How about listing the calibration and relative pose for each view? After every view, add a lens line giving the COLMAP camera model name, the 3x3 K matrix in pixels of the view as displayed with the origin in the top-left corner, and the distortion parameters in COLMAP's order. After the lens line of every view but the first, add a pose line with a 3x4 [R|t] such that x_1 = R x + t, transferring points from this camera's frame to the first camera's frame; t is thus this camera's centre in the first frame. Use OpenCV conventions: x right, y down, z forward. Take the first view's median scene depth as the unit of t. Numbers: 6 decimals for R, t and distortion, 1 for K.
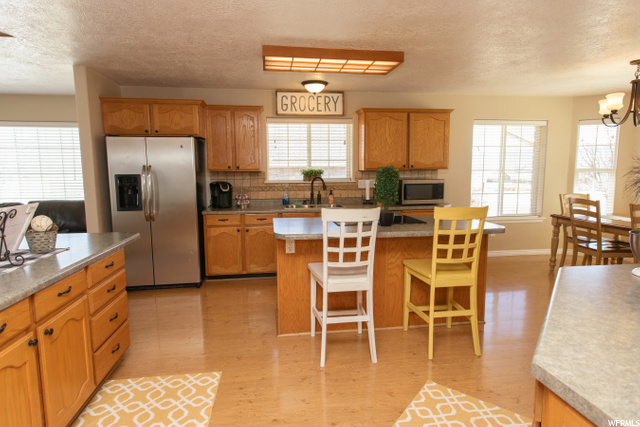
lens RADIAL K [[354.2, 0, 315.6], [0, 354.2, 208.8], [0, 0, 1]] dist [-0.001830, 0.001250]
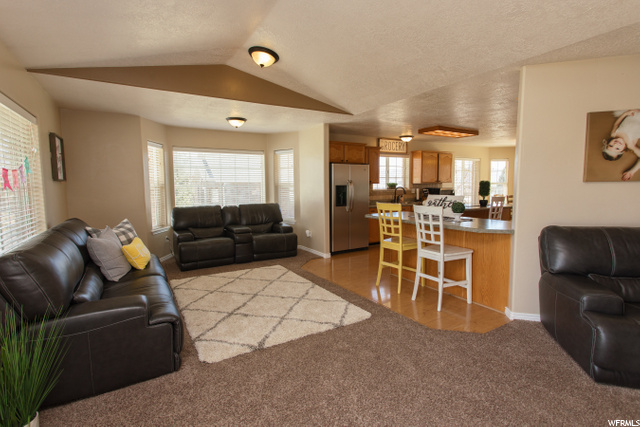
lens RADIAL K [[310.8, 0, 318.4], [0, 310.8, 209.0], [0, 0, 1]] dist [0.003224, 0.000920]
pose [[0.920290, -0.033040, 0.389840, -0.972178], [0.047798, 0.998458, -0.028215, 0.046328], [-0.388307, 0.044600, 0.920450, -0.284586]]
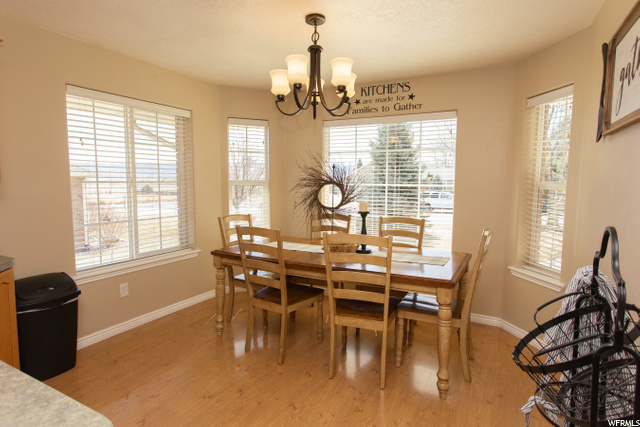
lens RADIAL K [[354.2, 0, 315.6], [0, 354.2, 208.8], [0, 0, 1]] dist [-0.001830, 0.001250]
pose [[0.595782, -0.059591, 0.800933, 0.276735], [0.083160, 0.996461, 0.012280, -0.054482], [-0.798830, 0.059289, 0.598629, 0.475944]]
